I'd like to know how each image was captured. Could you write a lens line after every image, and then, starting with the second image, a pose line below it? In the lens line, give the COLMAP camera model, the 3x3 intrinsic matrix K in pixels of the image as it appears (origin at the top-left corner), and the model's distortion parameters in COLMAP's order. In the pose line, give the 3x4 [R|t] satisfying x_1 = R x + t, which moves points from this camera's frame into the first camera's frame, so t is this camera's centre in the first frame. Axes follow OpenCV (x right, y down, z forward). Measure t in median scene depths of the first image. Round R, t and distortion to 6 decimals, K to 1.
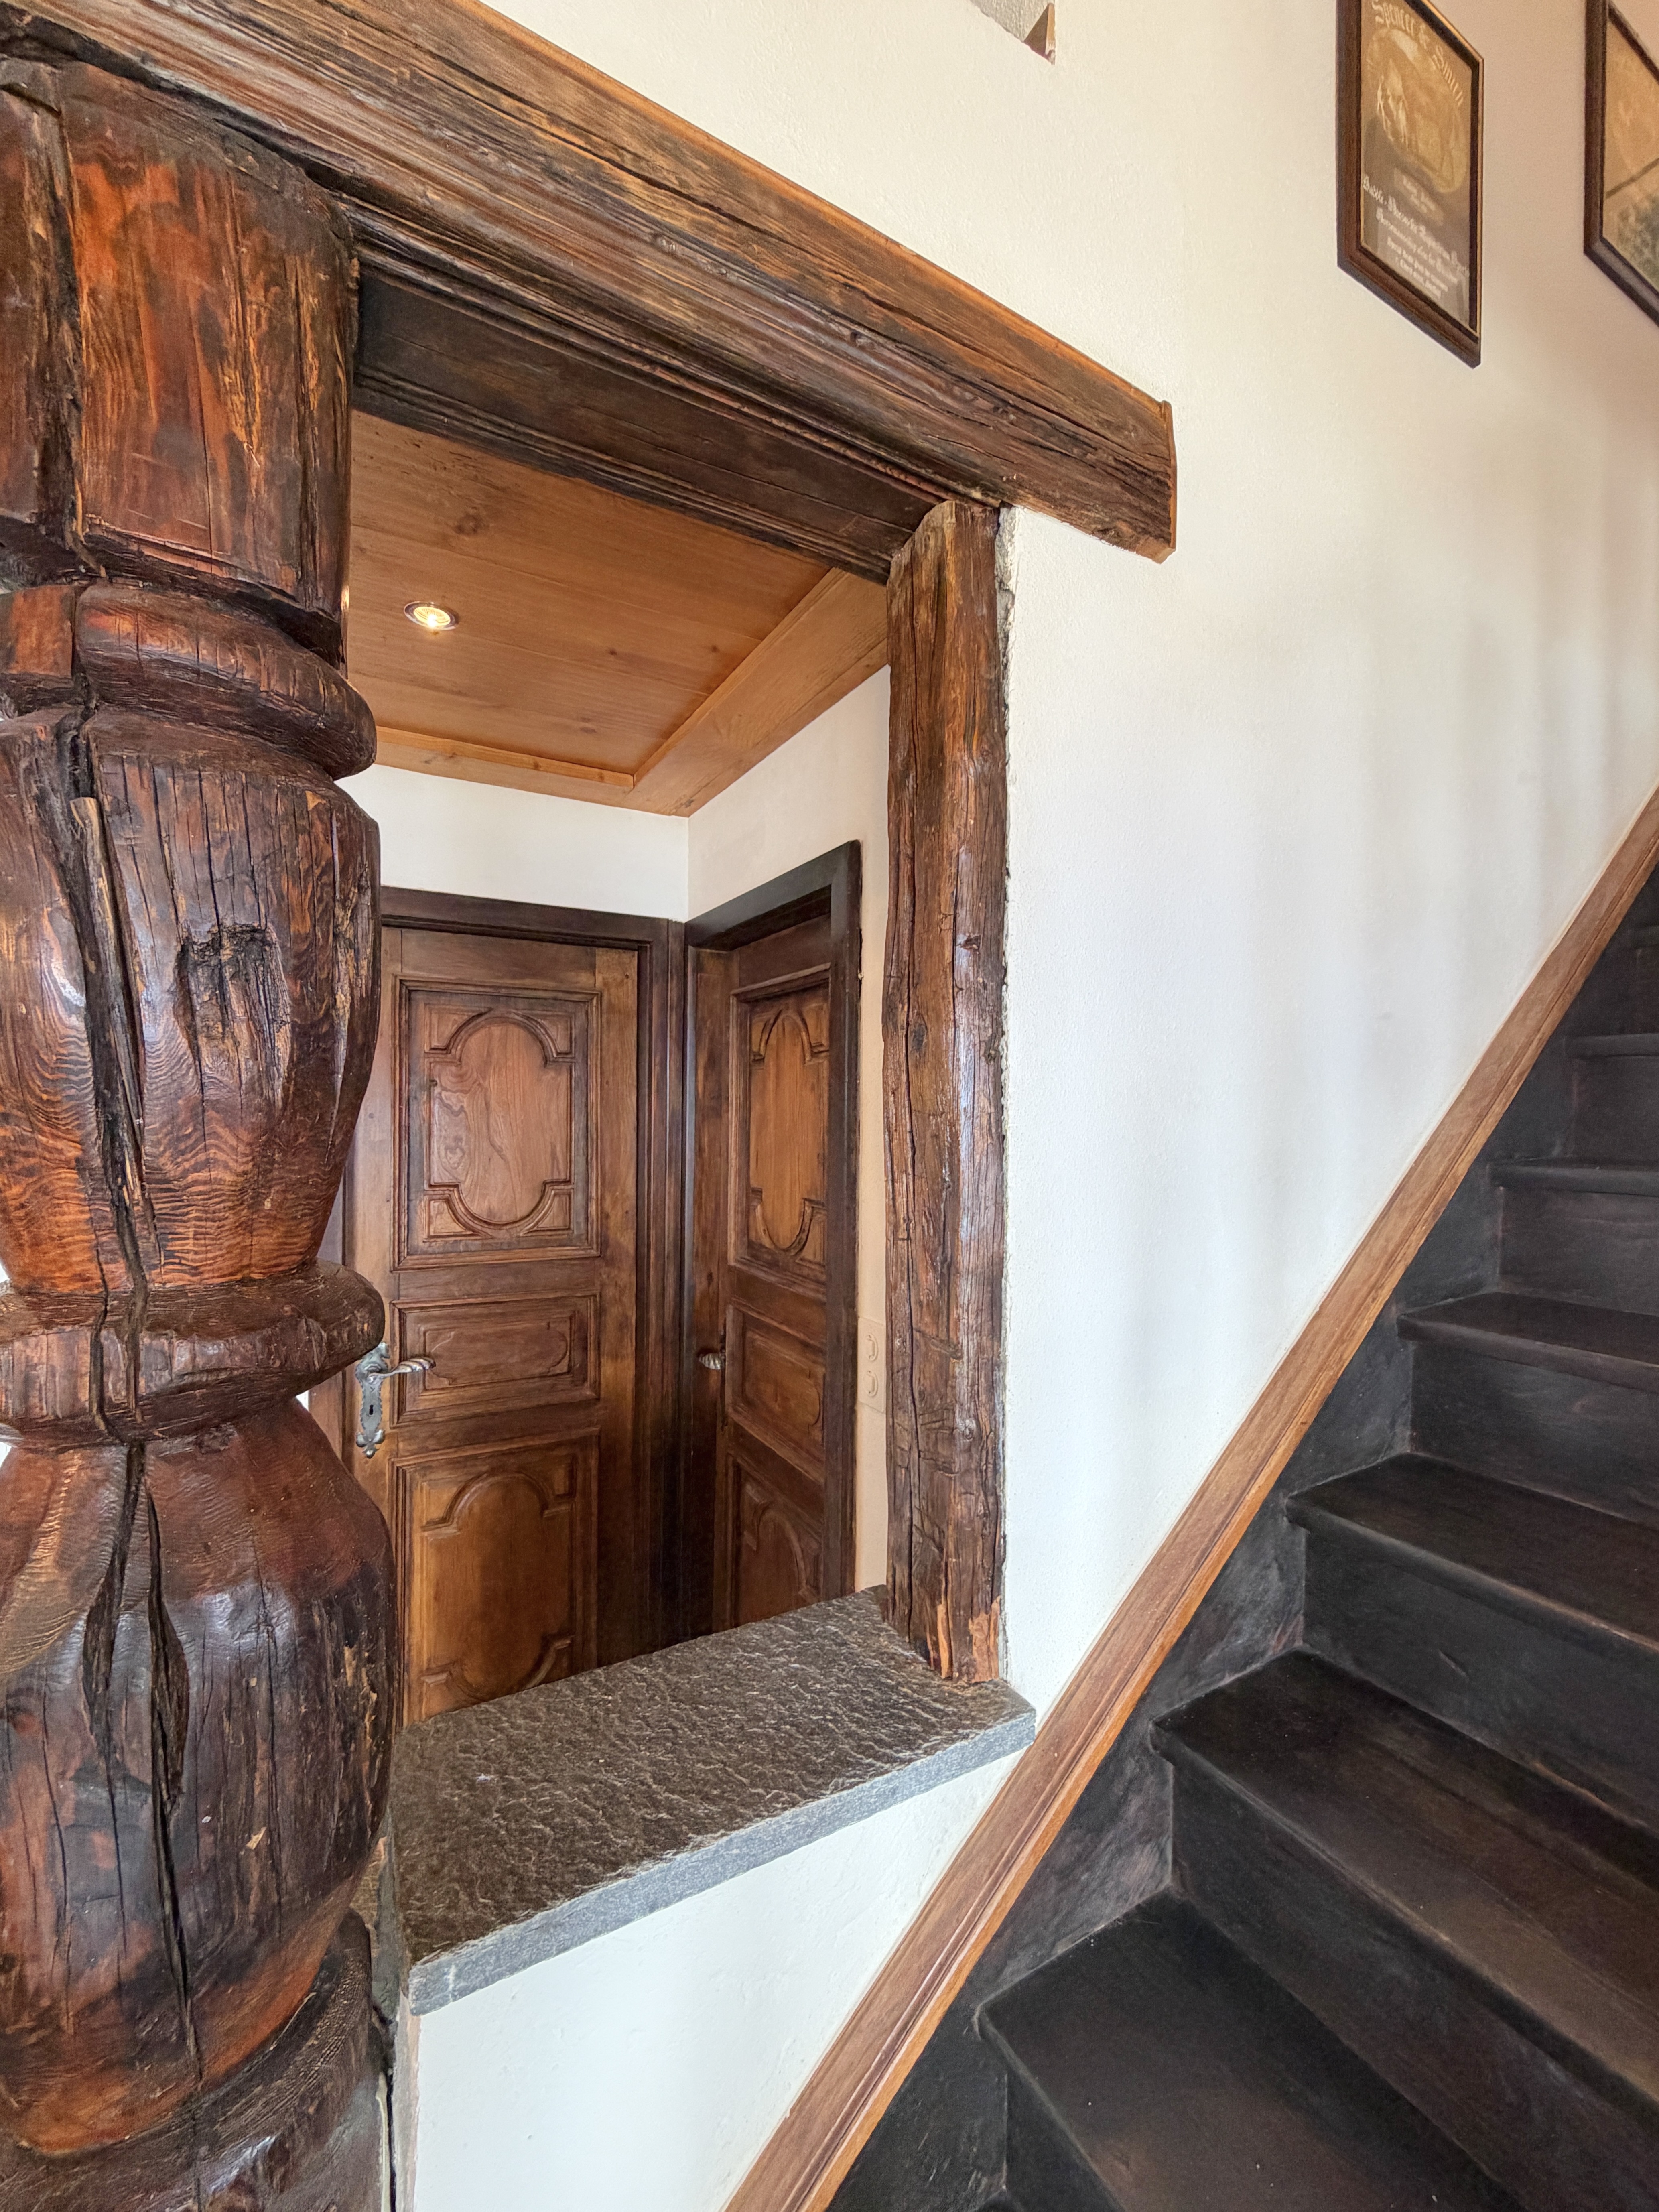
lens RADIAL K [[914.8, 0, 829.5], [0, 914.8, 1106.0], [0, 0, 1]] dist [-0.001567, -0.000224]
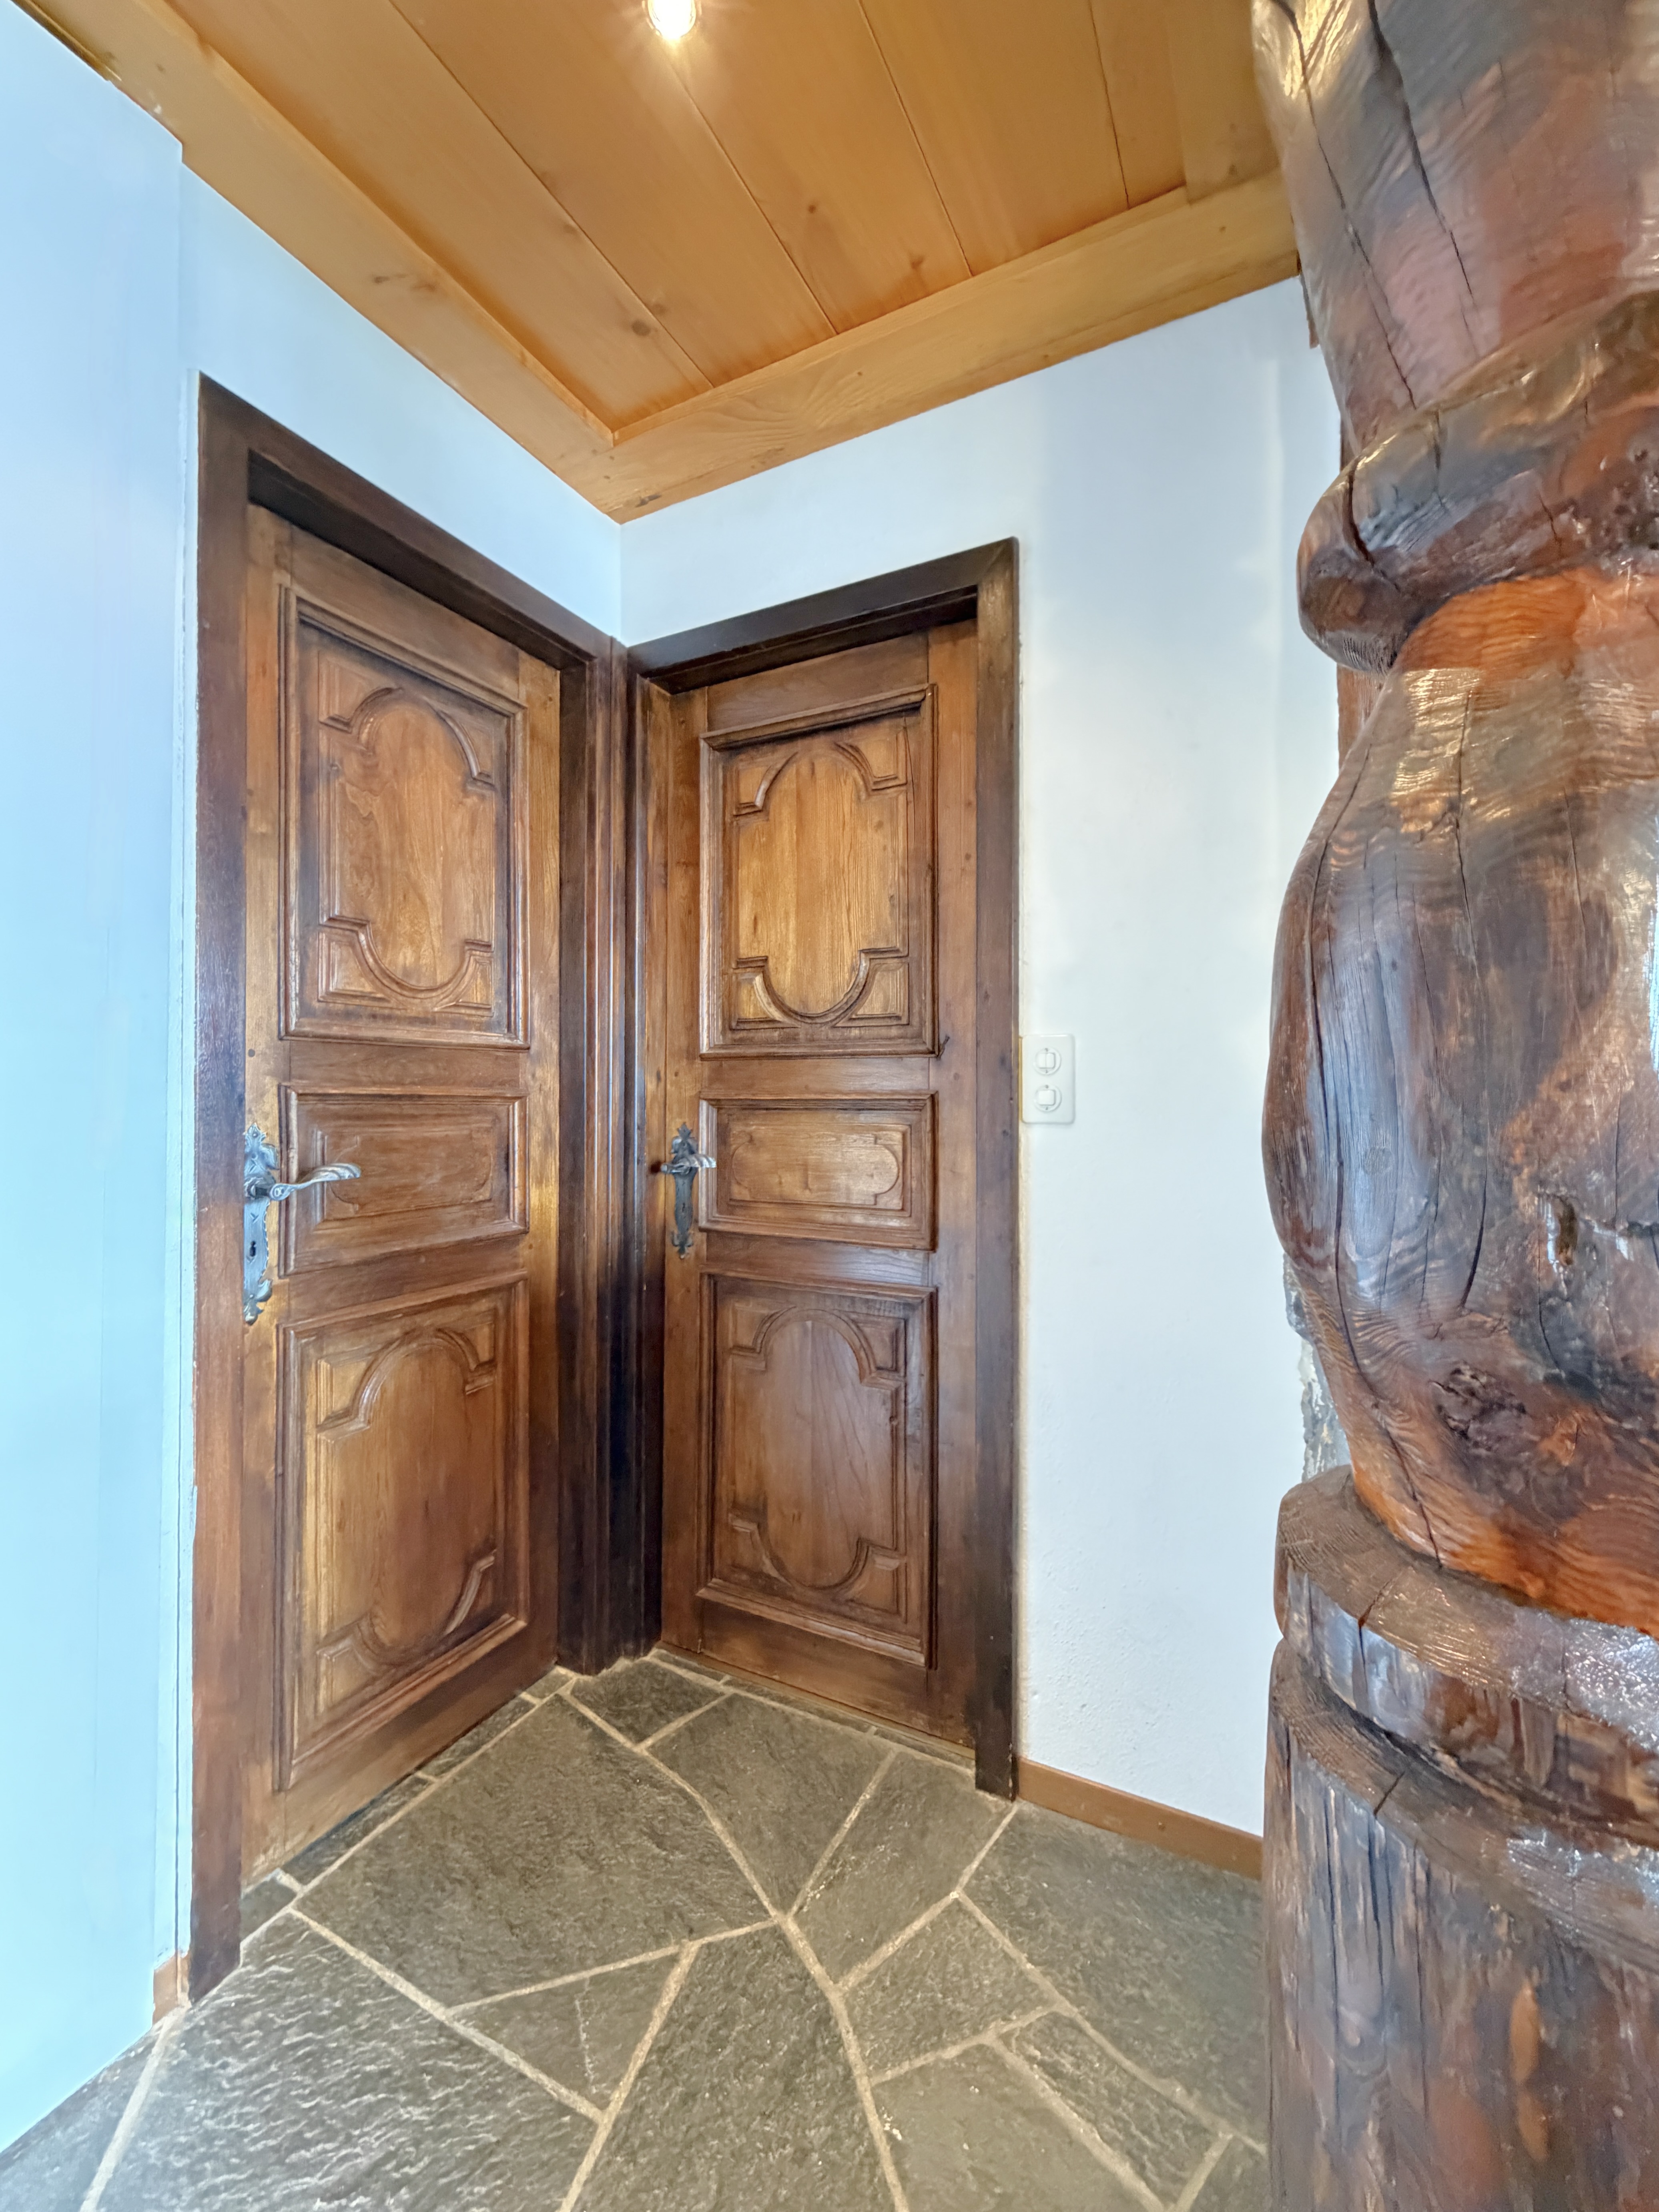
lens RADIAL K [[905.8, 0, 841.0], [0, 905.8, 1080.0], [0, 0, 1]] dist [-0.000805, 0.000082]
pose [[0.832835, -0.004032, 0.553506, -0.483065], [0.007421, 0.999965, -0.003883, 0.208368], [-0.553471, 0.007342, 0.832836, 0.229097]]
